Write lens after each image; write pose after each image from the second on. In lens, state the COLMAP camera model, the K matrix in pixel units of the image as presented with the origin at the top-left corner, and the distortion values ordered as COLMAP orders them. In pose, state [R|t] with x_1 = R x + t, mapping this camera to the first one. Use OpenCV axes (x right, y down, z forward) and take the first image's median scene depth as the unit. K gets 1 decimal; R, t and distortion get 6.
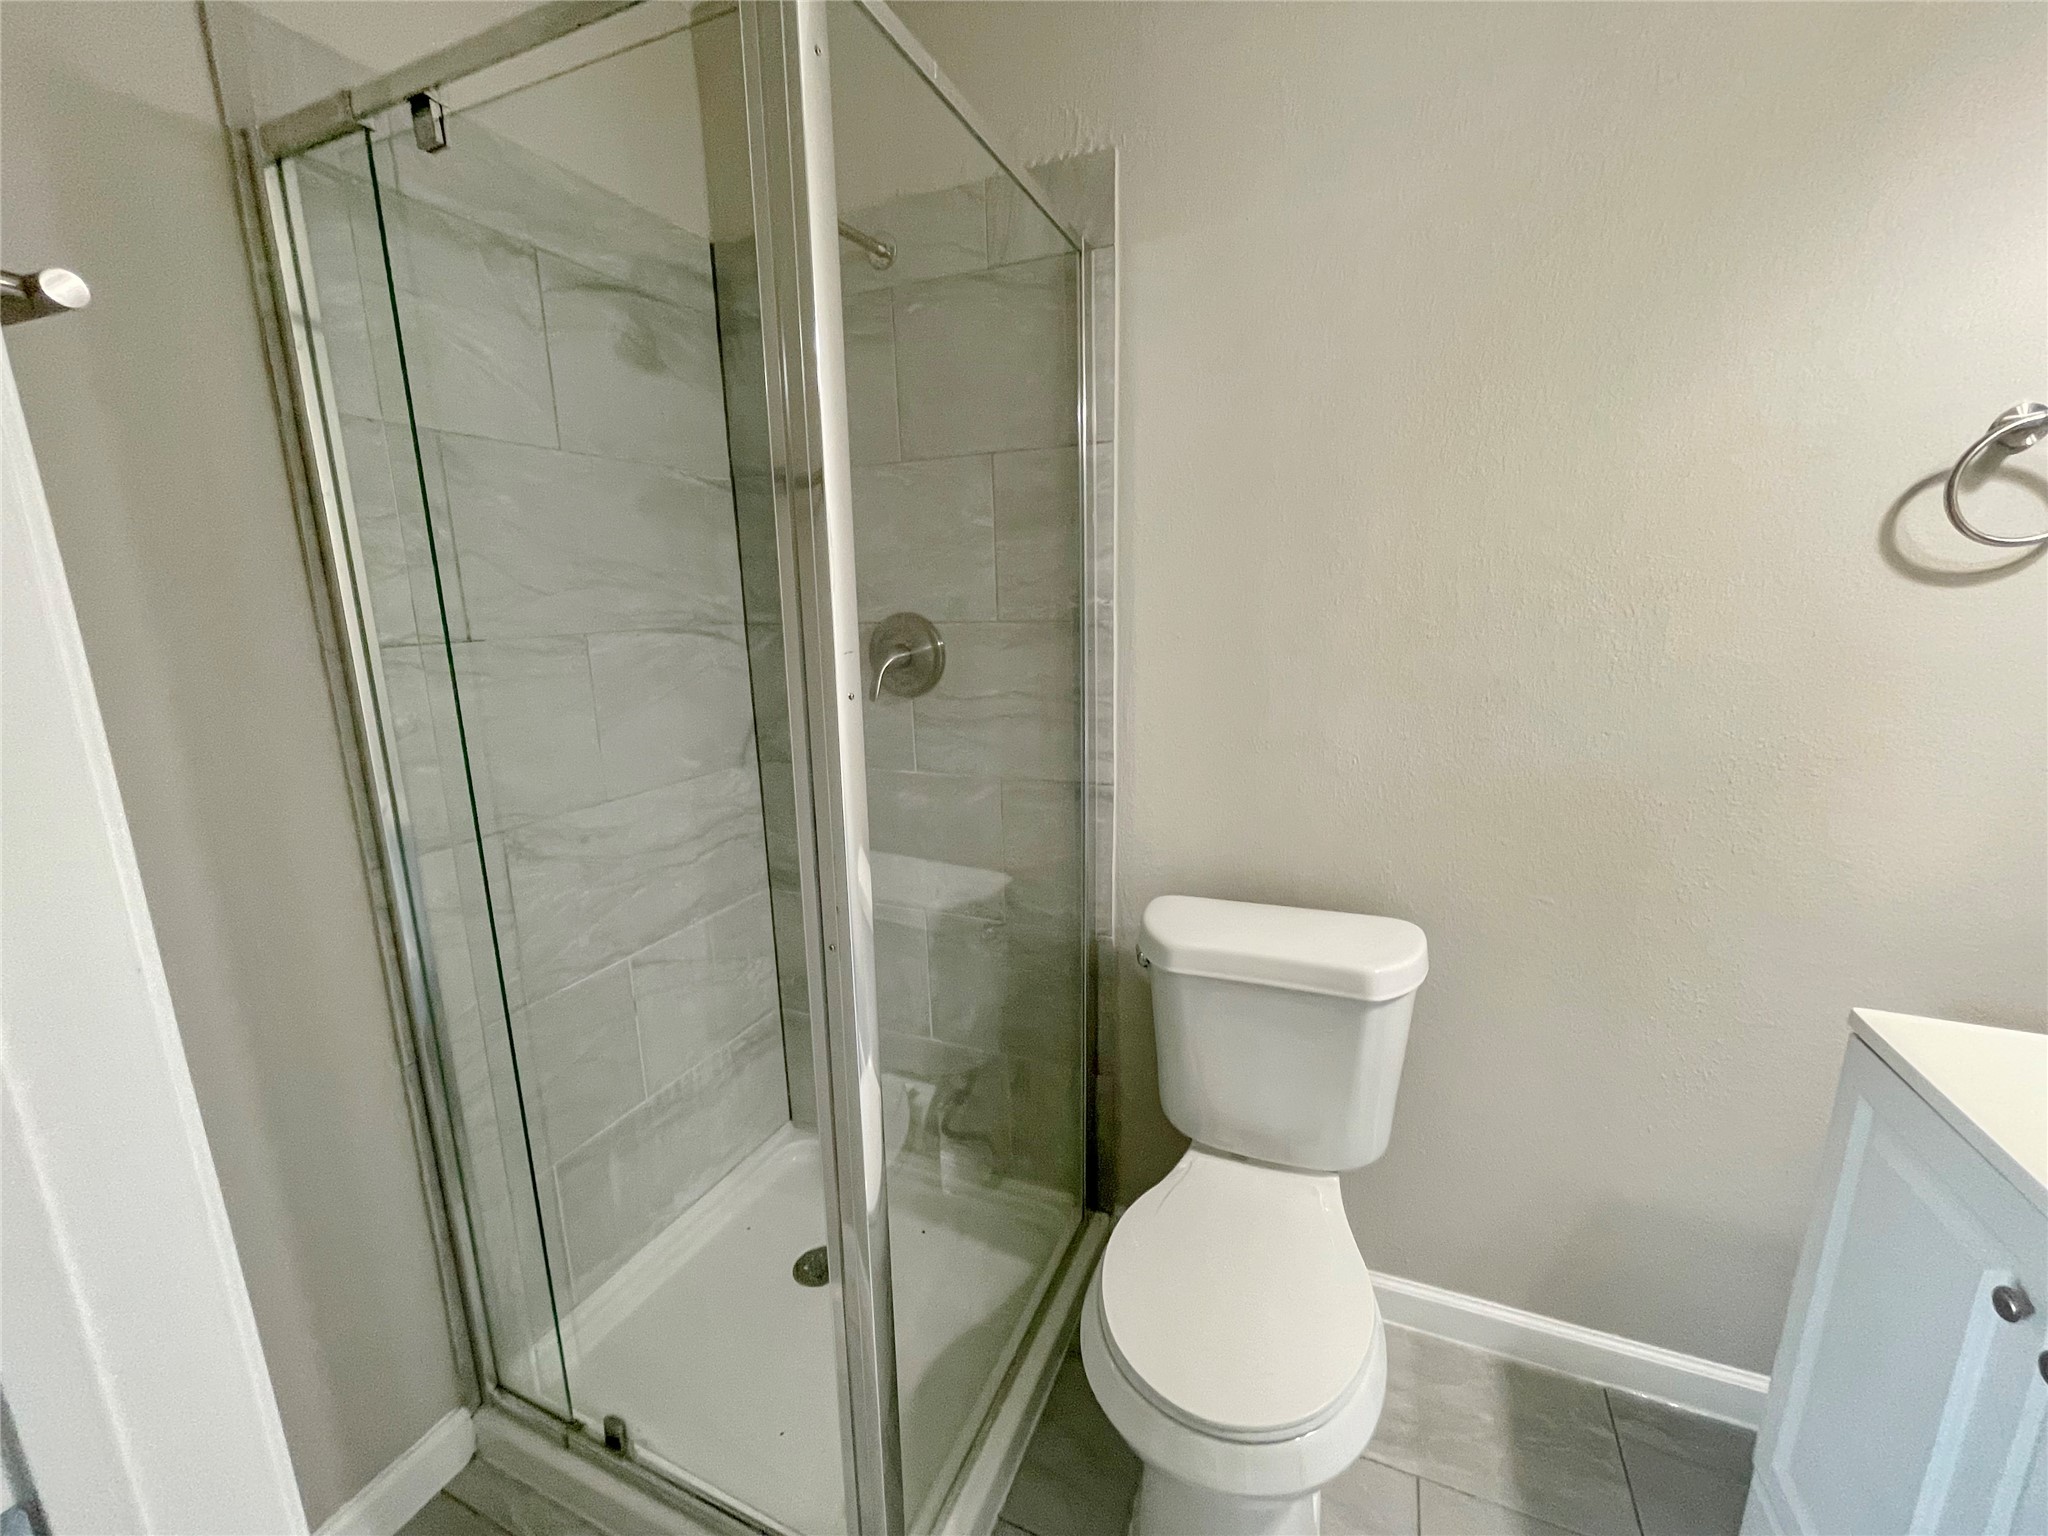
lens RADIAL K [[840.4, 0, 1020.3], [0, 840.4, 770.5], [0, 0, 1]] dist [-0.006445, 0.001097]
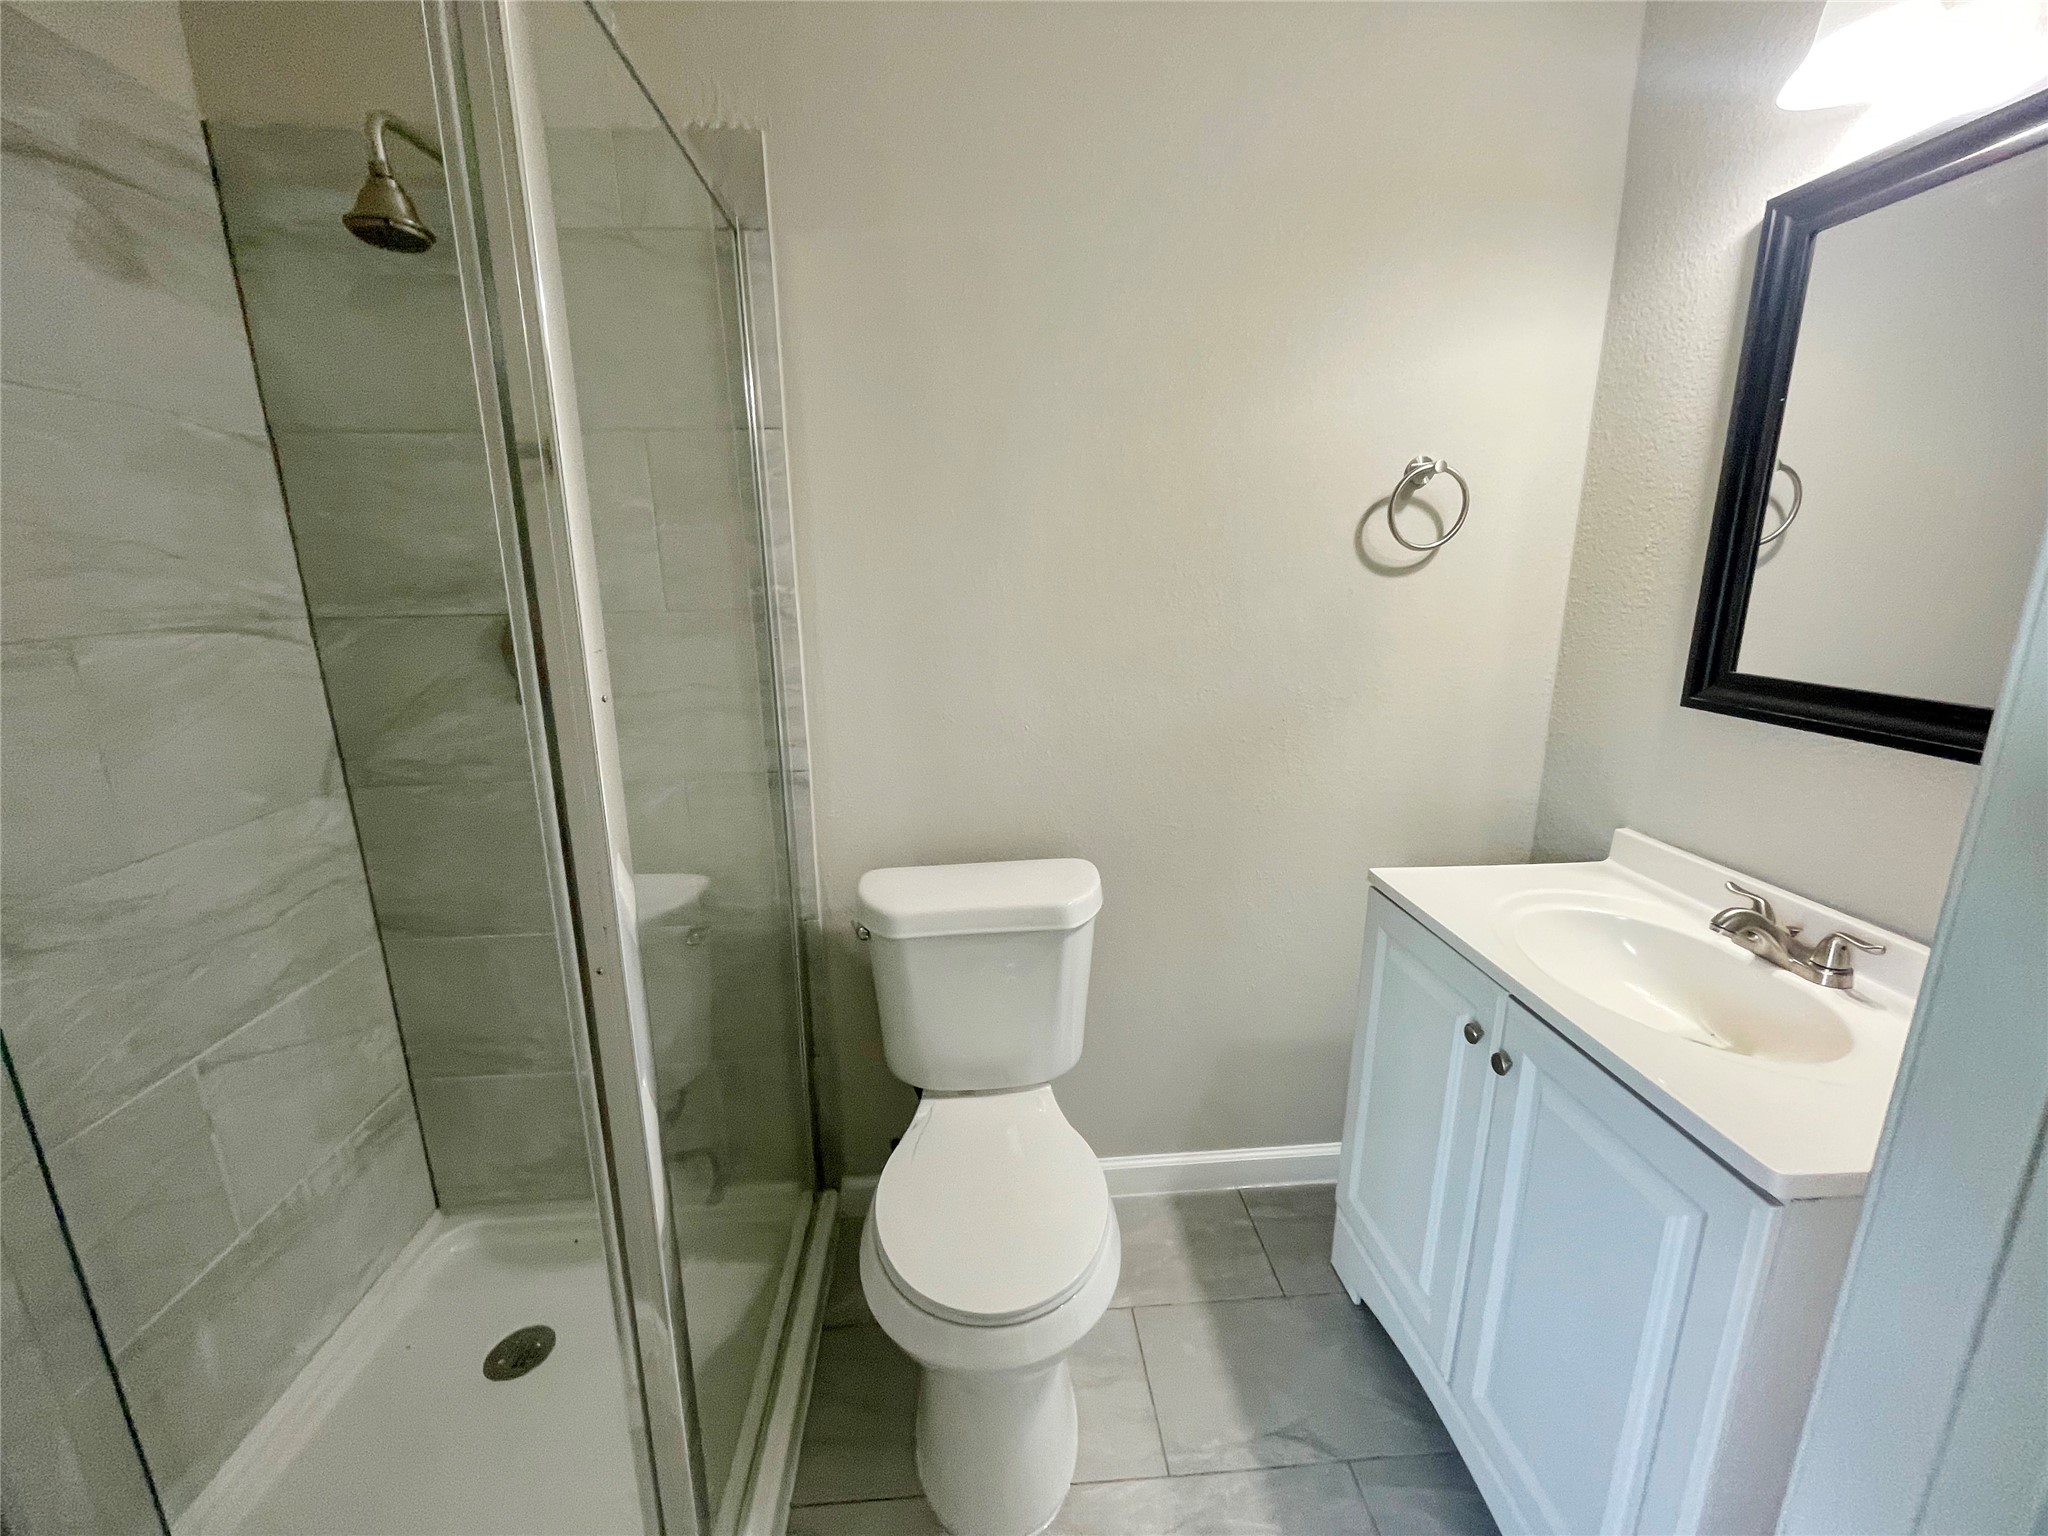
lens RADIAL K [[840.4, 0, 1021.7], [0, 840.4, 772.9], [0, 0, 1]] dist [-0.006445, 0.001097]
pose [[0.887358, -0.102650, 0.449510, -0.122452], [0.092397, 0.994716, 0.044756, -0.002022], [-0.451729, 0.001819, 0.892153, -0.019126]]
